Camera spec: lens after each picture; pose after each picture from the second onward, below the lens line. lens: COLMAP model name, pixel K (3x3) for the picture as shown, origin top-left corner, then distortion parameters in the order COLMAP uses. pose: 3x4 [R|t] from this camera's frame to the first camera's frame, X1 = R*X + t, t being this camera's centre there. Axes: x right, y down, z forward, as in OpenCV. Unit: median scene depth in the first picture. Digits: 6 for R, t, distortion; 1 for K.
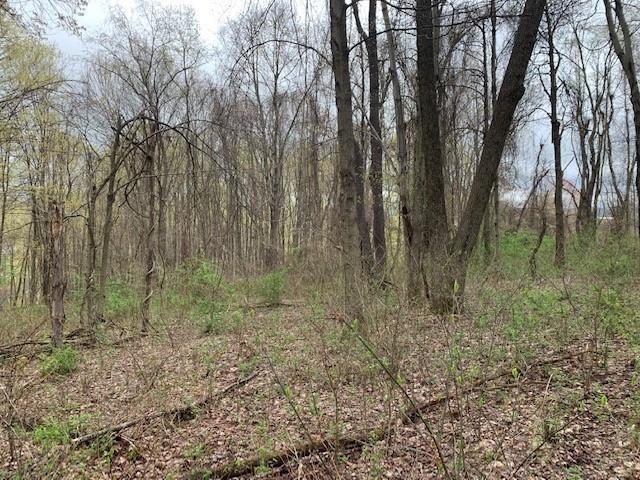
lens RADIAL K [[486.2, 0, 318.5], [0, 486.2, 241.7], [0, 0, 1]] dist [0.024755, -0.022730]
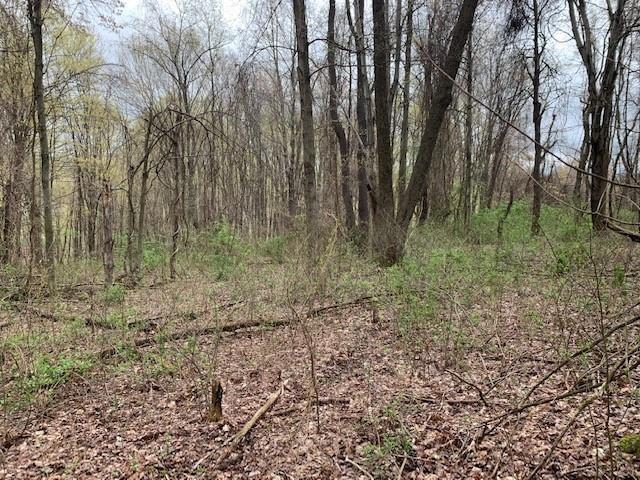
lens RADIAL K [[486.2, 0, 320.9], [0, 486.2, 237.7], [0, 0, 1]] dist [0.024755, -0.022730]
pose [[0.998205, 0.013516, -0.058353, 0.064559], [-0.009706, 0.997833, 0.065081, -0.007615], [0.059106, -0.064397, 0.996172, -0.149651]]
